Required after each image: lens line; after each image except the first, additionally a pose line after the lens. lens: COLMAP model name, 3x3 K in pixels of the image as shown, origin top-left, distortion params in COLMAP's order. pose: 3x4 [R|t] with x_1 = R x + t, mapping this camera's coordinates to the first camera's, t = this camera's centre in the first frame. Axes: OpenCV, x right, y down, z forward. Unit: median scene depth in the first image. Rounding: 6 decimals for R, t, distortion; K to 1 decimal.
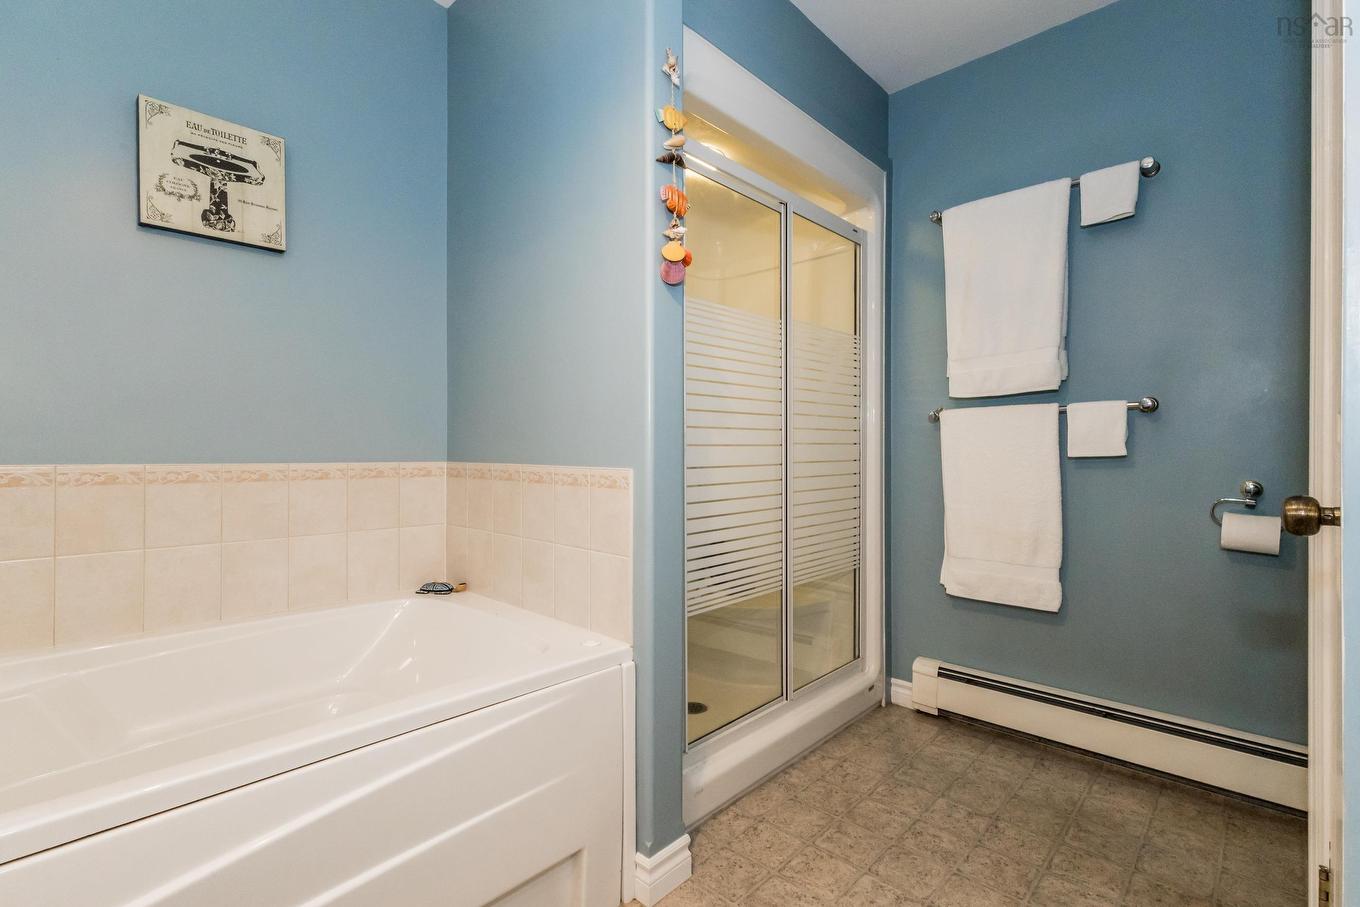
lens RADIAL K [[624.8, 0, 678.8], [0, 624.8, 452.2], [0, 0, 1]] dist [0.001080, 0.002234]
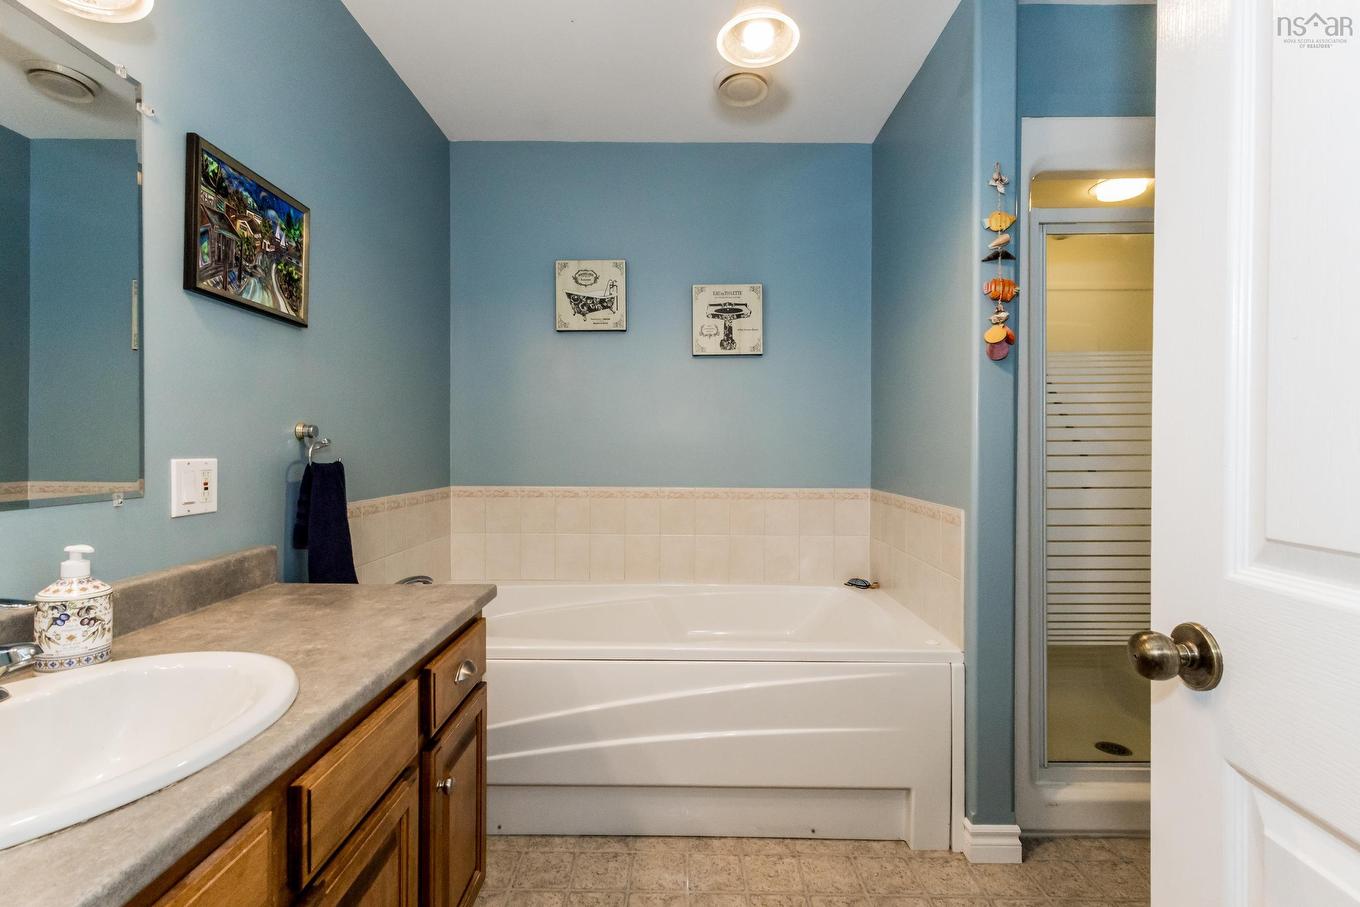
lens RADIAL K [[624.8, 0, 678.8], [0, 624.8, 452.2], [0, 0, 1]] dist [0.001080, 0.002234]
pose [[0.678991, 0.004072, -0.734135, 0.422700], [-0.002745, 0.999992, 0.003008, -0.084974], [0.734141, -0.000027, 0.678997, -0.248736]]
